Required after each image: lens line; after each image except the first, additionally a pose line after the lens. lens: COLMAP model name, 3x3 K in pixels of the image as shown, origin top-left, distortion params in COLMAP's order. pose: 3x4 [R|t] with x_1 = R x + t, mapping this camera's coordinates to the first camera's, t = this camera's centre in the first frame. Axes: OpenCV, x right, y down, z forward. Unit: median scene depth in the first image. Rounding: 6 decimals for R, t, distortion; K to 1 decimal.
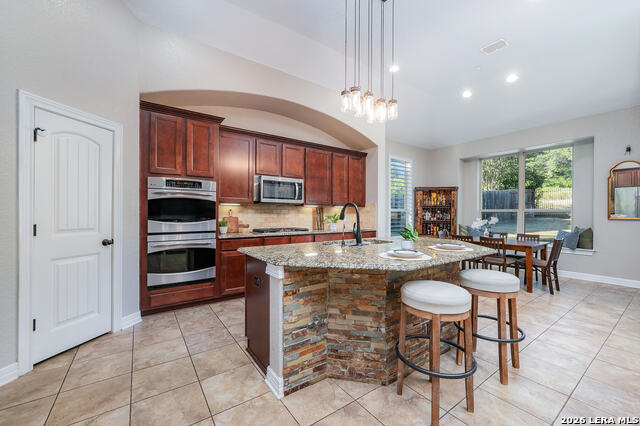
lens RADIAL K [[272.7, 0, 325.4], [0, 272.7, 214.2], [0, 0, 1]] dist [0.030235, 0.000119]
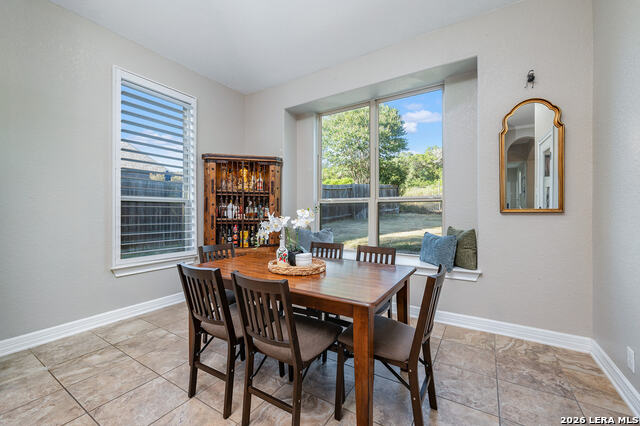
lens RADIAL K [[266.1, 0, 321.1], [0, 266.1, 212.3], [0, 0, 1]] dist [0.002420, 0.000315]
pose [[0.938019, -0.007151, 0.346510, 0.367363], [0.007045, 0.999974, 0.001565, 0.010141], [-0.346512, 0.000973, 0.938045, 0.460544]]
